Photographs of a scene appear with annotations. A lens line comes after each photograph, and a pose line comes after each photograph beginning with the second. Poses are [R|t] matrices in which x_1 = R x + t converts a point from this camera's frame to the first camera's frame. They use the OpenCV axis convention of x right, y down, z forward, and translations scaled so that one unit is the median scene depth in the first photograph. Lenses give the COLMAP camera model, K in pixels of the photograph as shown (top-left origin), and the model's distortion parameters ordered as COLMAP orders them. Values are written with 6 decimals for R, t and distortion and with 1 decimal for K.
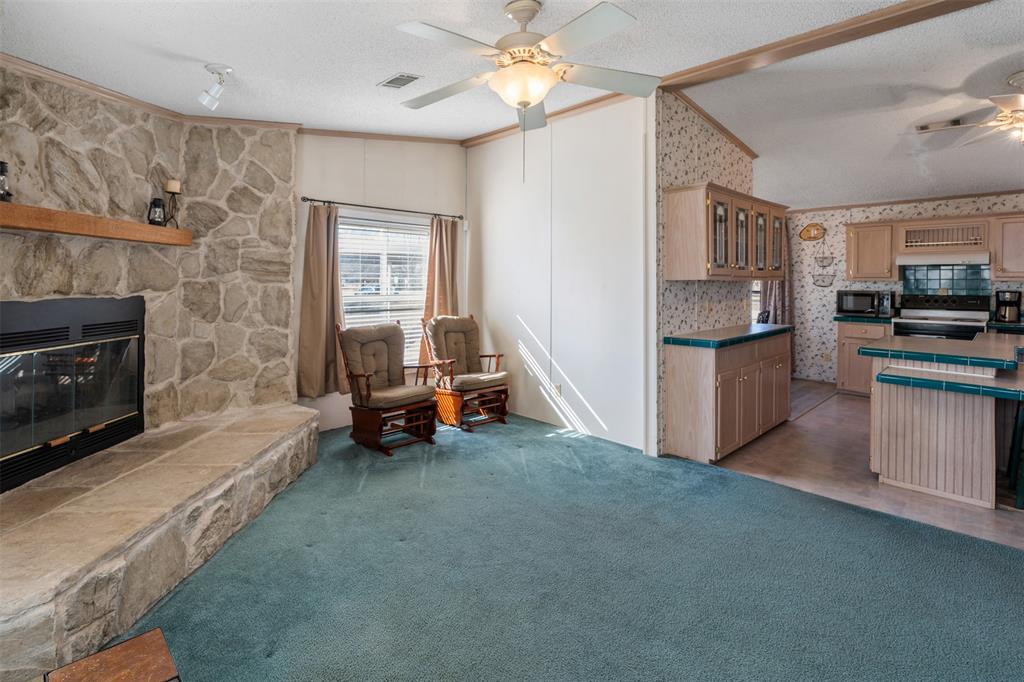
lens RADIAL K [[493.1, 0, 512.6], [0, 493.1, 281.8], [0, 0, 1]] dist [-0.000918, -0.002681]
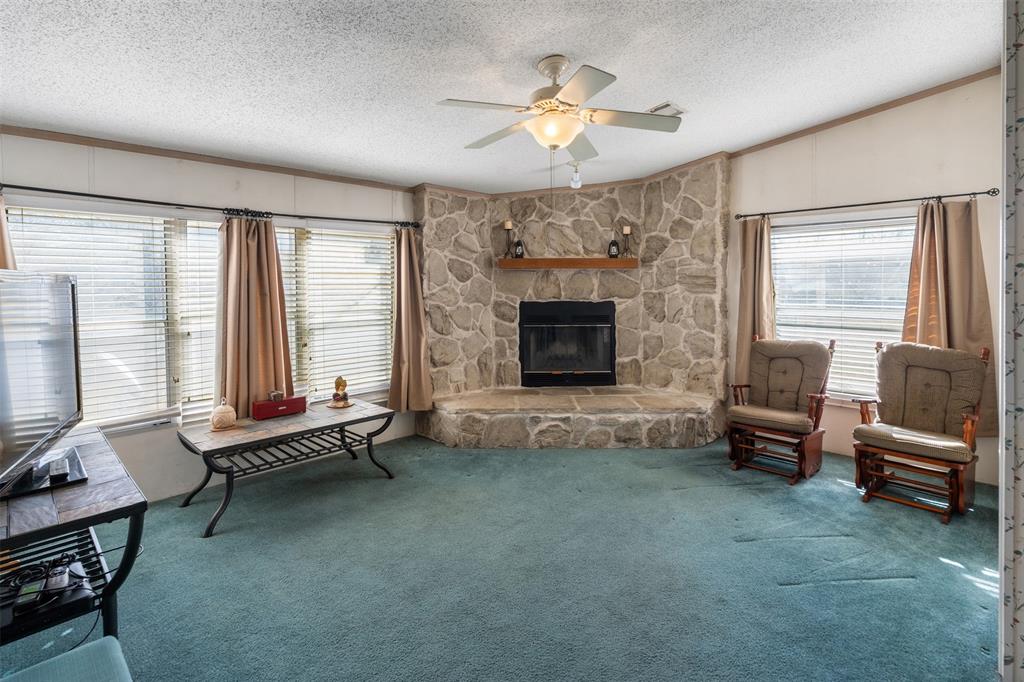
lens RADIAL K [[493.1, 0, 507.9], [0, 493.1, 290.5], [0, 0, 1]] dist [-0.000918, -0.002681]
pose [[0.007072, 0.008434, -0.999939, 0.704140], [0.001437, 0.999963, 0.008445, -0.016251], [0.999974, -0.001496, 0.007060, 0.516937]]
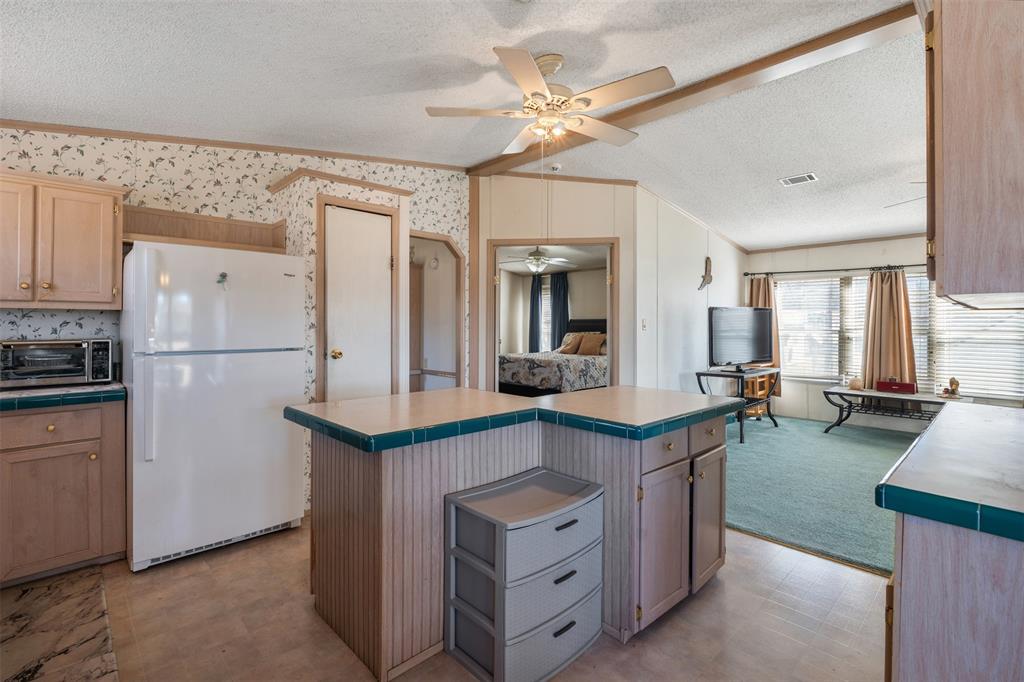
lens RADIAL K [[461.6, 0, 510.9], [0, 461.6, 317.5], [0, 0, 1]] dist [-0.000278, 0.000376]
pose [[-0.999643, 0.003419, 0.026515, 0.904433], [0.003512, 0.999988, 0.003490, -0.010159], [-0.026503, 0.003582, -0.999642, 1.500629]]
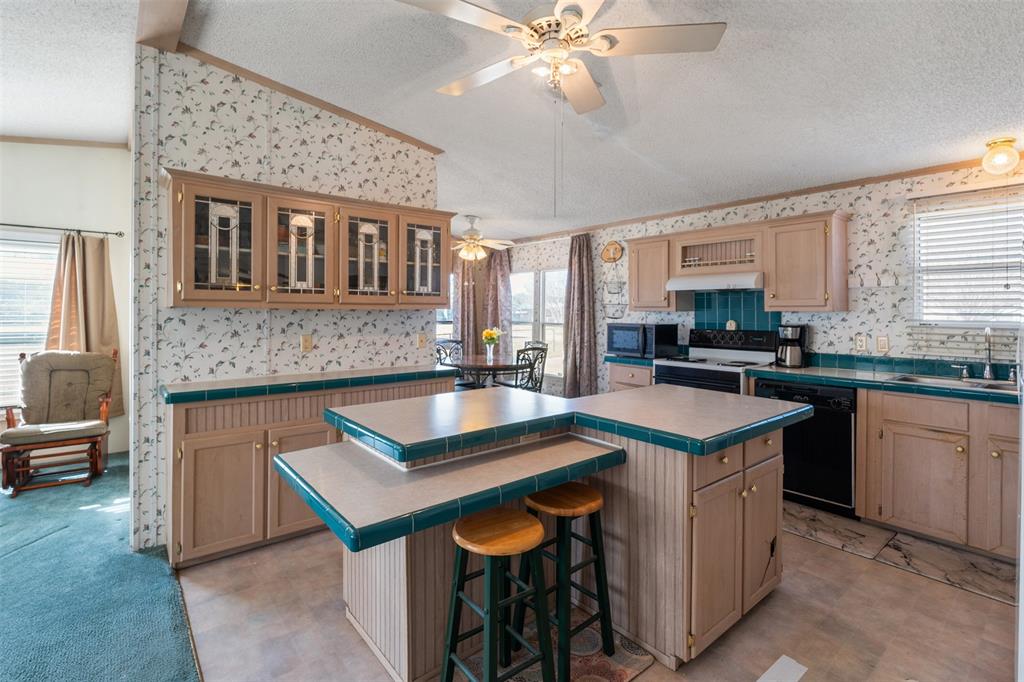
lens RADIAL K [[493.1, 0, 531.8], [0, 493.1, 311.9], [0, 0, 1]] dist [-0.000918, -0.002681]
pose [[0.997278, 0.002832, -0.073678, 0.894306], [-0.003222, 0.999981, -0.005169, 0.005790], [0.073662, 0.005392, 0.997269, 0.298708]]
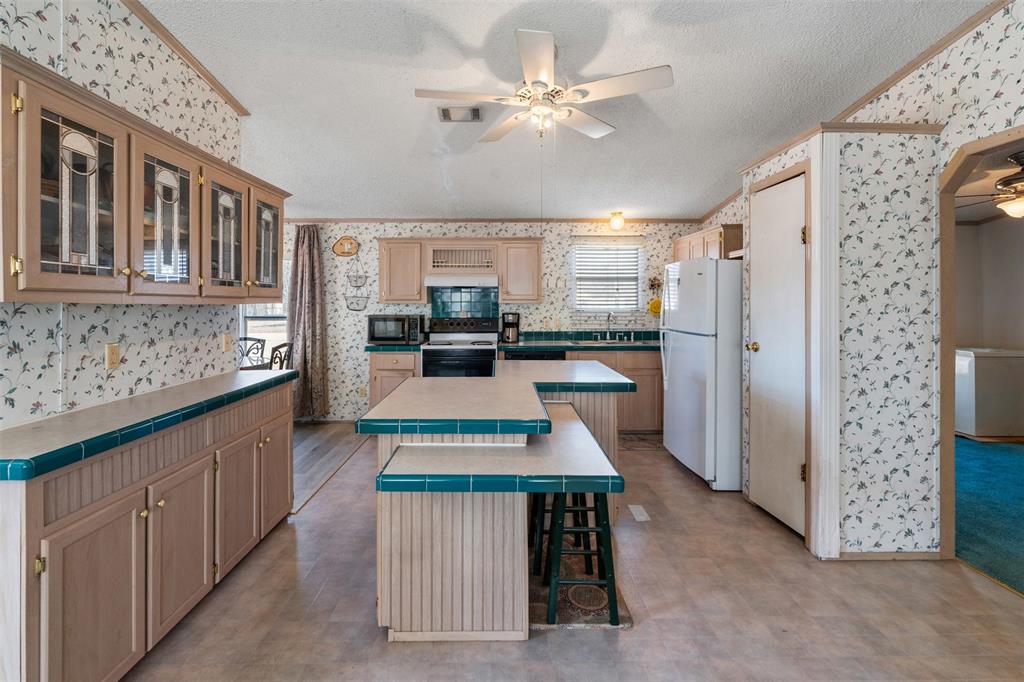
lens RADIAL K [[461.6, 0, 503.7], [0, 461.6, 304.4], [0, 0, 1]] dist [-0.000278, 0.000376]
pose [[0.689133, -0.004609, 0.724621, 0.366691], [0.005819, 0.999983, 0.000826, -0.000311], [-0.724612, 0.003647, 0.689147, 0.429013]]
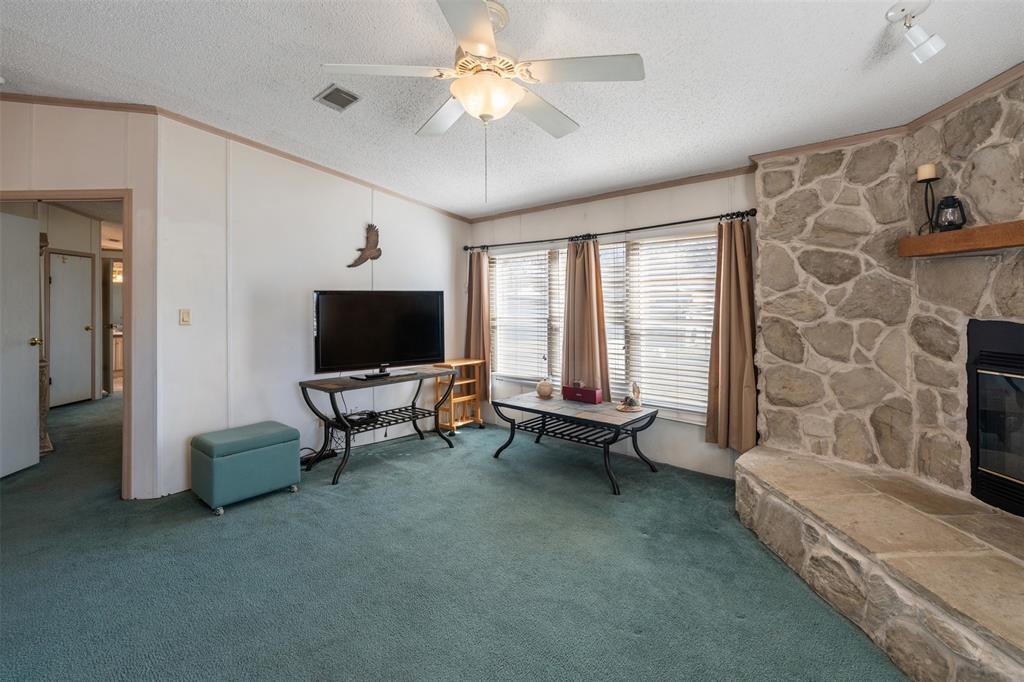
lens RADIAL K [[461.6, 0, 510.0], [0, 461.6, 287.8], [0, 0, 1]] dist [-0.000278, 0.000376]
pose [[-0.998424, 0.011933, -0.054836, 0.014170], [0.013199, 0.999653, -0.022780, -0.011395], [0.054545, -0.023468, -0.998235, 1.130076]]
